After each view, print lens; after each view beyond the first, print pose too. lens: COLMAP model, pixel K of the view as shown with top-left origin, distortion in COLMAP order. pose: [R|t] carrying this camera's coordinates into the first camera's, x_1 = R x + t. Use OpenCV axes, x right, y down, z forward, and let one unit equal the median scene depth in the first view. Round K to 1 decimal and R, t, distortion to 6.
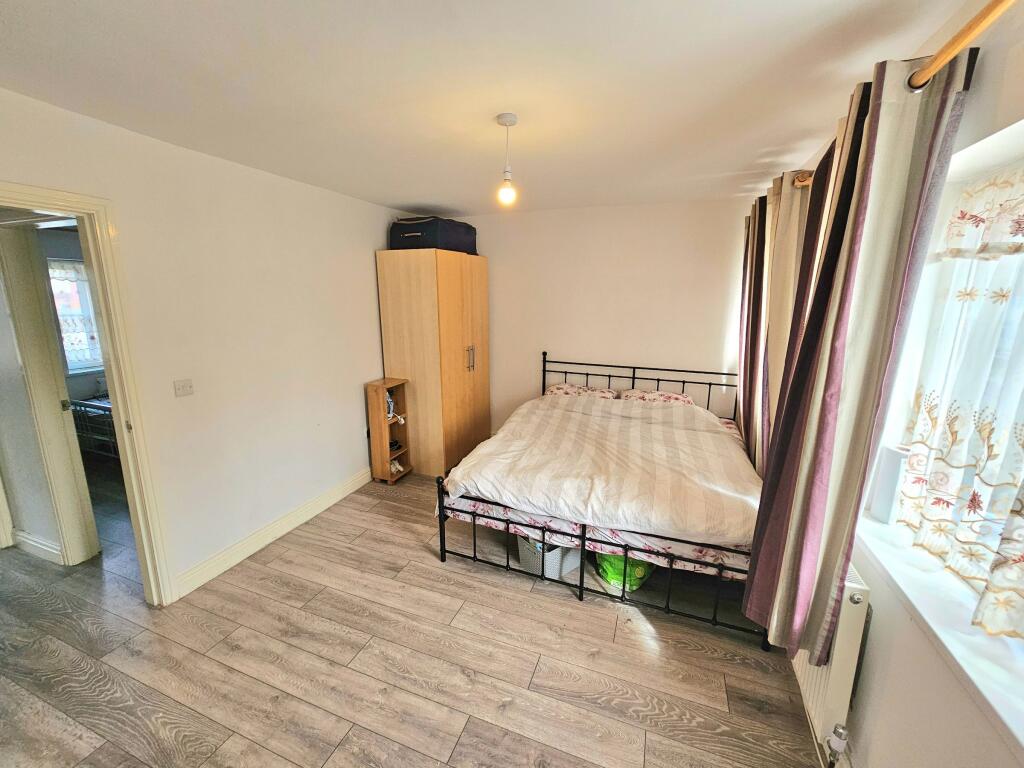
lens RADIAL K [[417.1, 0, 510.9], [0, 417.1, 384.6], [0, 0, 1]] dist [-0.001380, 0.000509]
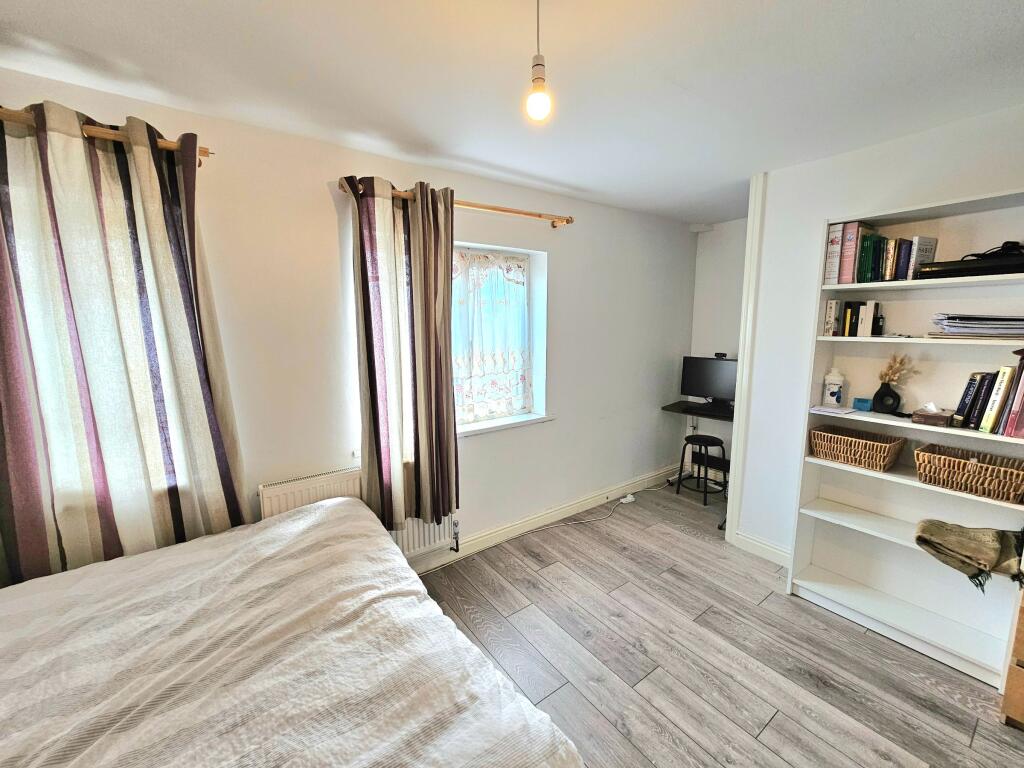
lens RADIAL K [[417.1, 0, 514.1], [0, 417.1, 383.7], [0, 0, 1]] dist [-0.001380, 0.000509]
pose [[-0.839082, -0.085883, 0.537182, -0.289699], [0.113424, 0.938139, 0.327155, -0.253039], [-0.532049, 0.335439, -0.777435, 1.435462]]
